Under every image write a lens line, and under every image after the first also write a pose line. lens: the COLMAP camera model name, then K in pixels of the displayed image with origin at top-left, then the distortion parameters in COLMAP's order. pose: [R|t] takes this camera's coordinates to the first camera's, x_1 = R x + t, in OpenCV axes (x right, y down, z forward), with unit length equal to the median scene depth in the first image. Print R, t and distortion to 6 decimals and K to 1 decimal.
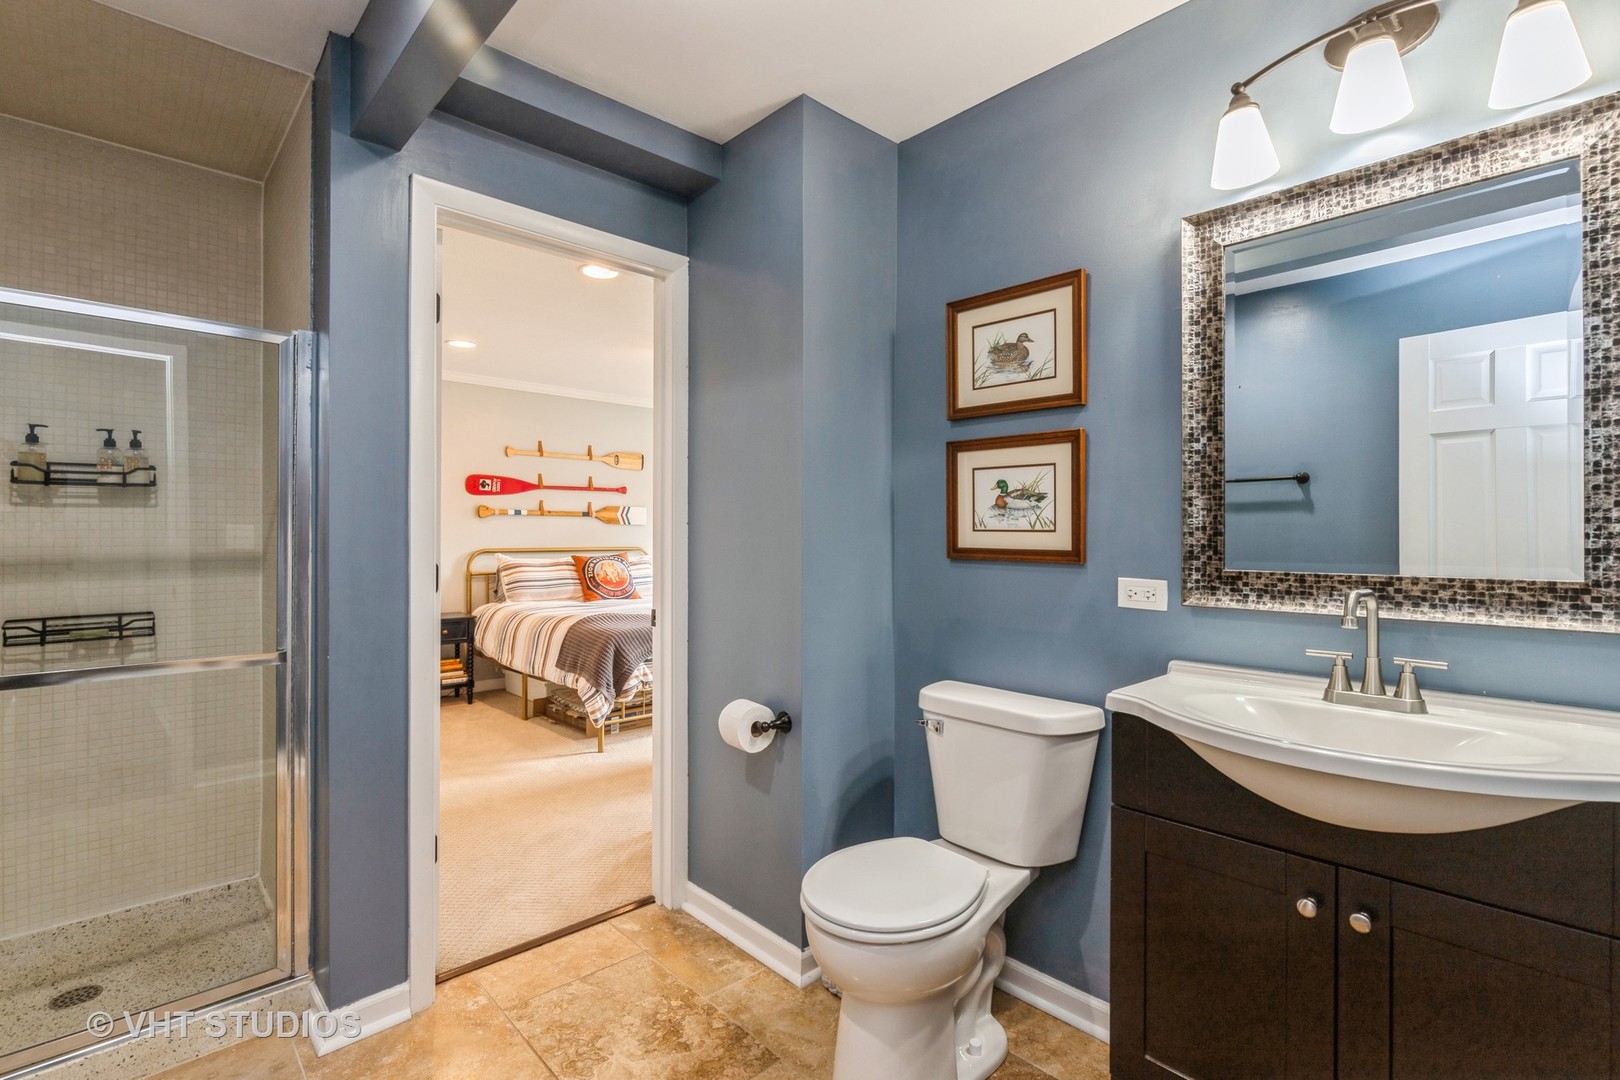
lens RADIAL K [[748.4, 0, 801.7], [0, 748.4, 530.7], [0, 0, 1]] dist [-0.002634, -0.000833]
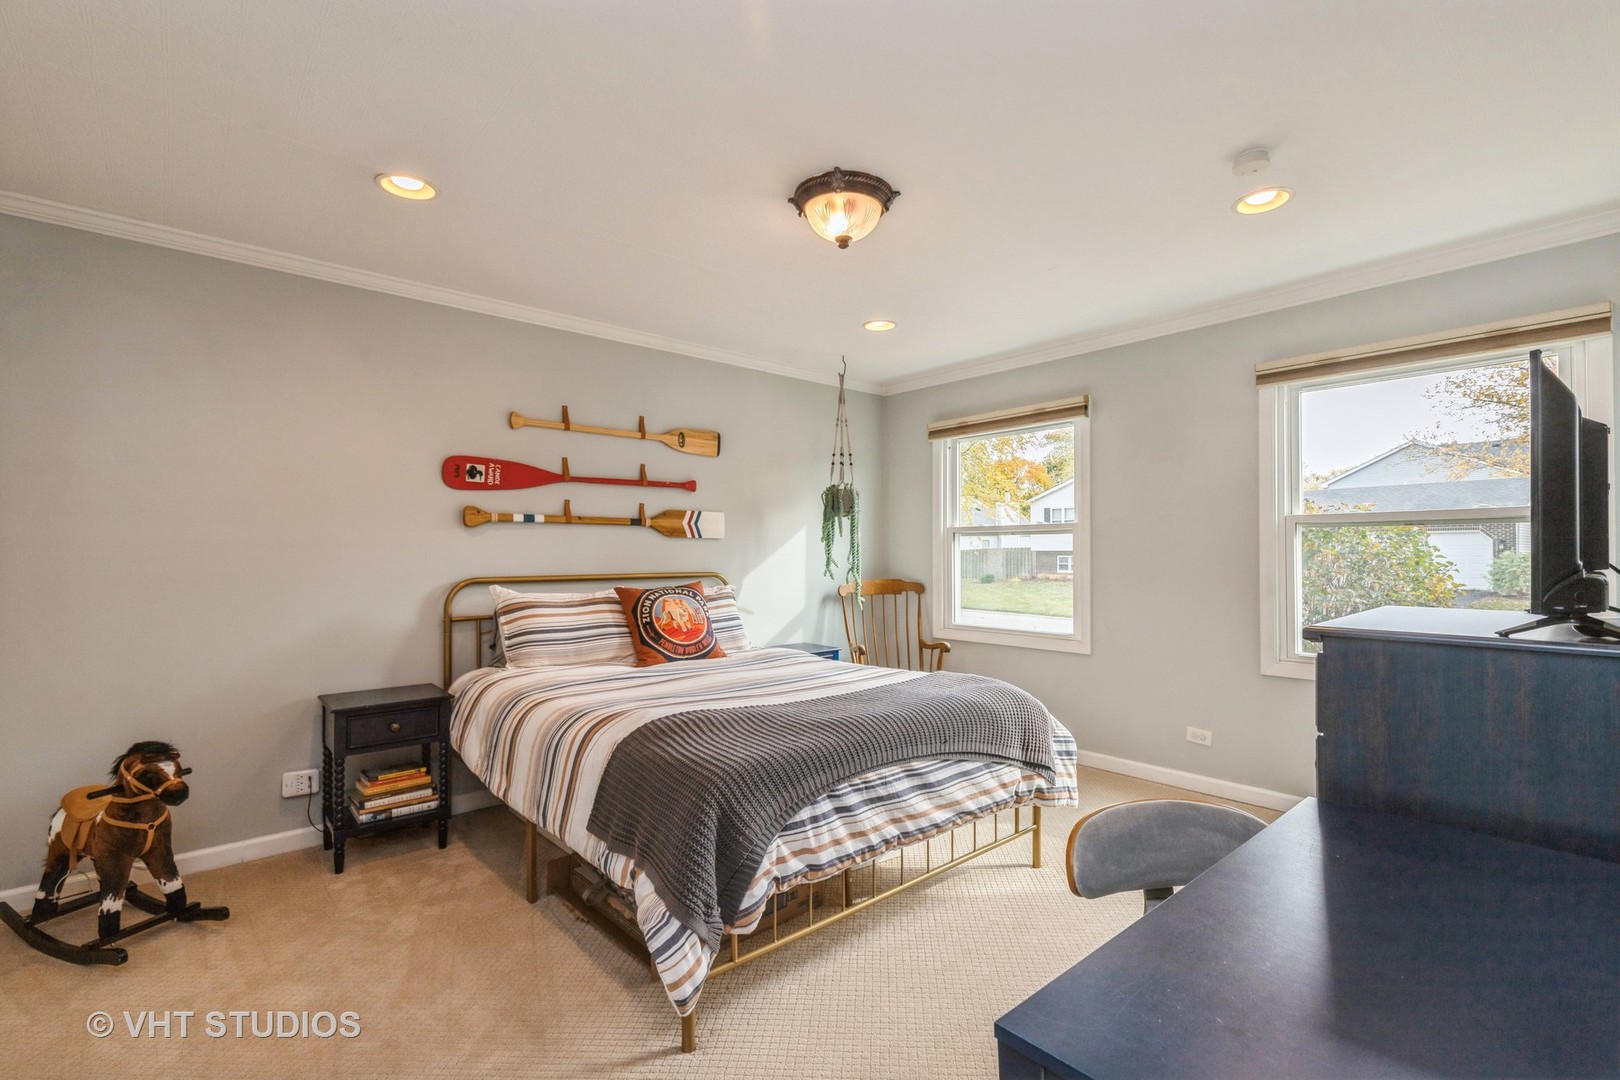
lens RADIAL K [[734.3, 0, 810.0], [0, 734.3, 540.0], [0, 0, 1]] dist [0.000184, -0.000198]
pose [[0.999564, -0.003771, -0.029283, -0.129588], [0.003489, 0.999947, -0.009644, 0.000341], [0.029317, 0.009537, 0.999525, 0.400852]]
